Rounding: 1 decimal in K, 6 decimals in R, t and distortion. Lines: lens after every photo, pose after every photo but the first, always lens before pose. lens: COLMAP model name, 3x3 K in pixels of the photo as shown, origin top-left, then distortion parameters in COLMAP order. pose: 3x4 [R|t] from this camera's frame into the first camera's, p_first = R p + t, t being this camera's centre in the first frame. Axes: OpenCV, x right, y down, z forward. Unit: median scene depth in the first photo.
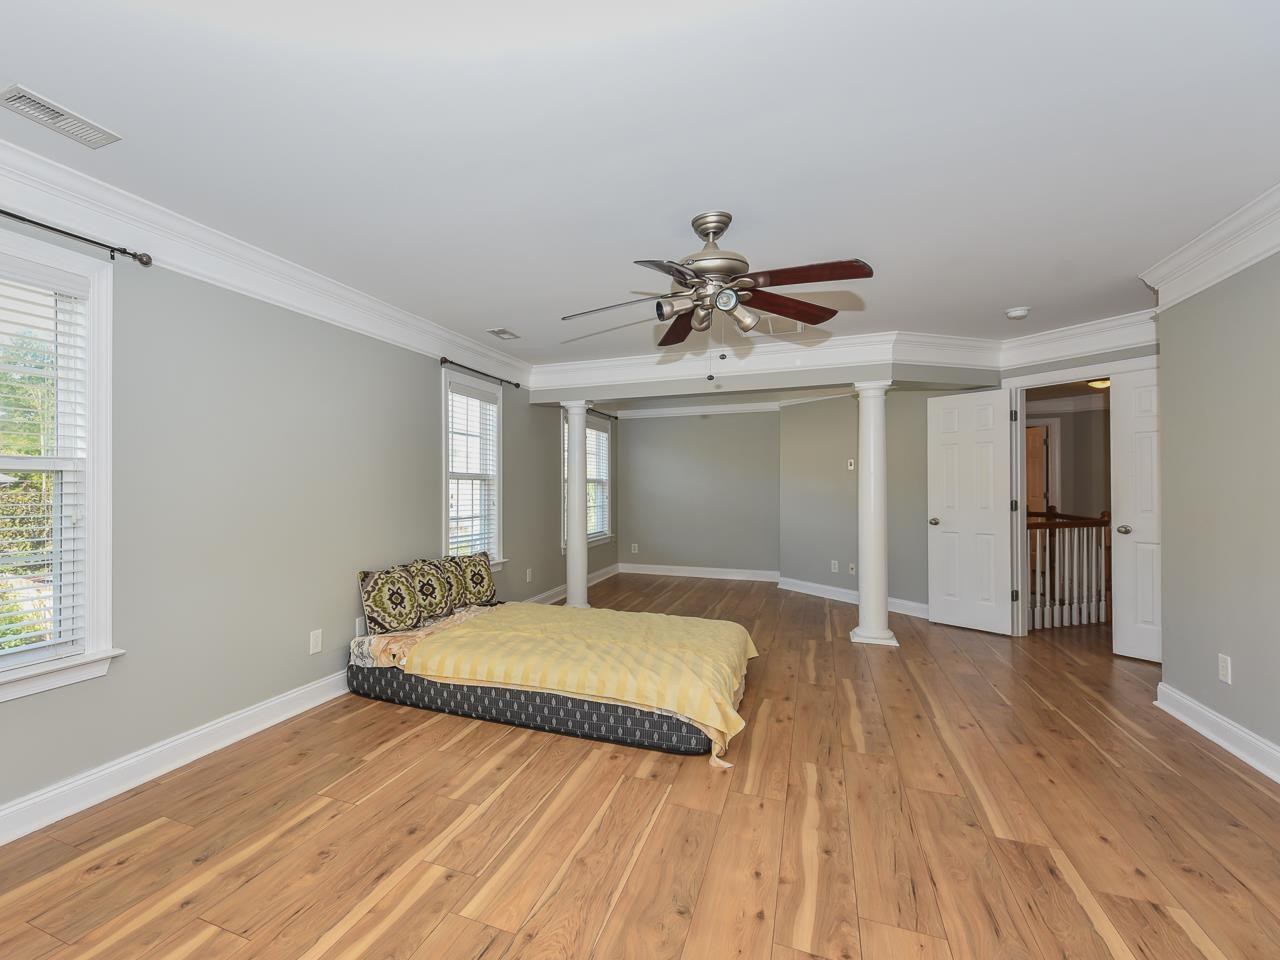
lens RADIAL K [[584.1, 0, 507.5], [0, 584.1, 483.5], [0, 0, 1]] dist [0.021392, -0.006404]
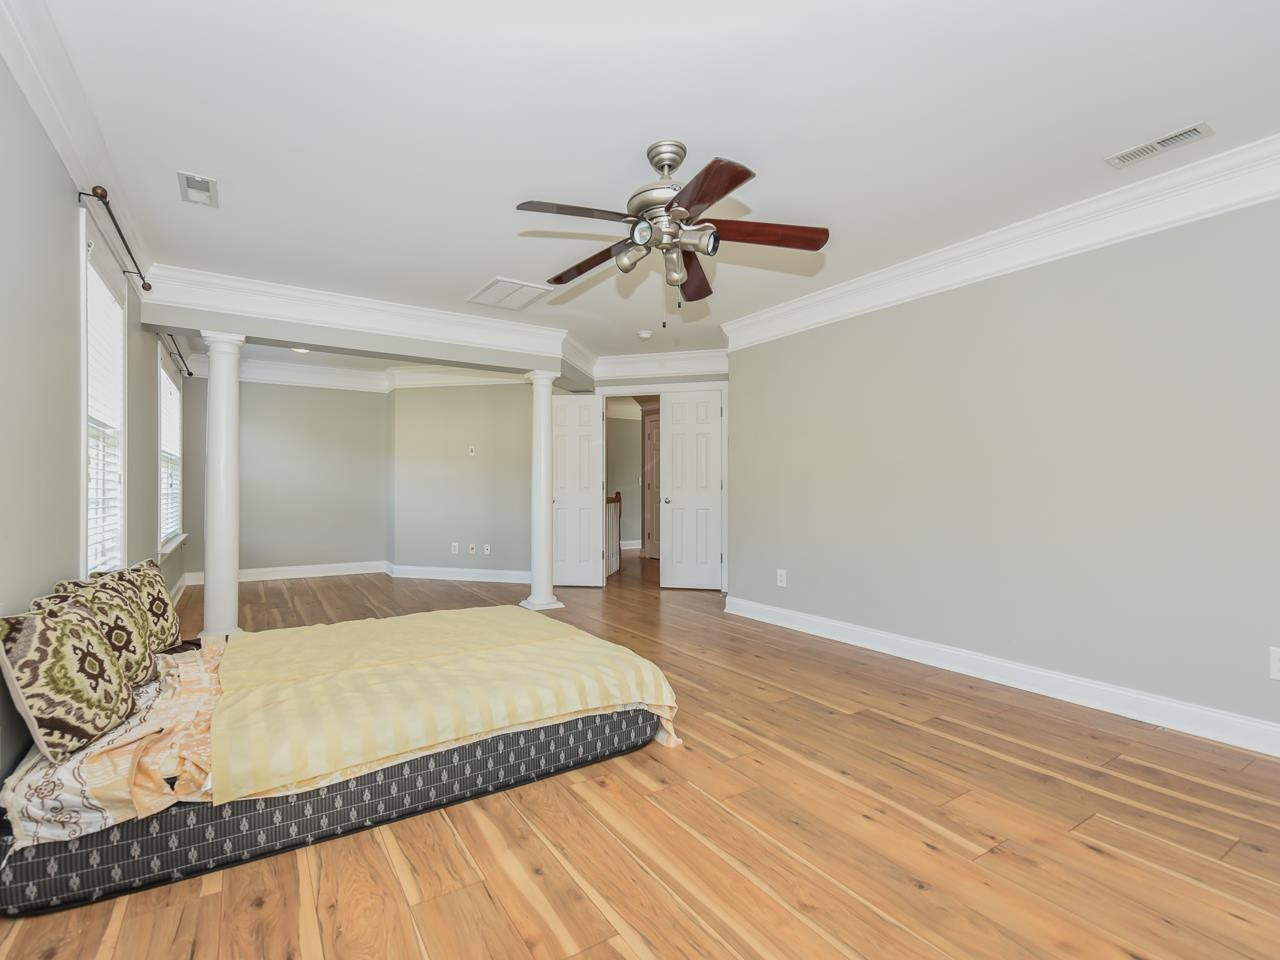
lens RADIAL K [[606.8, 0, 490.2], [0, 606.8, 494.0], [0, 0, 1]] dist [0.005800, 0.000381]
pose [[0.575595, 0.002063, 0.817732, -0.378706], [-0.009451, 0.999947, 0.004130, 0.053379], [-0.817680, -0.010106, 0.575584, 0.442472]]
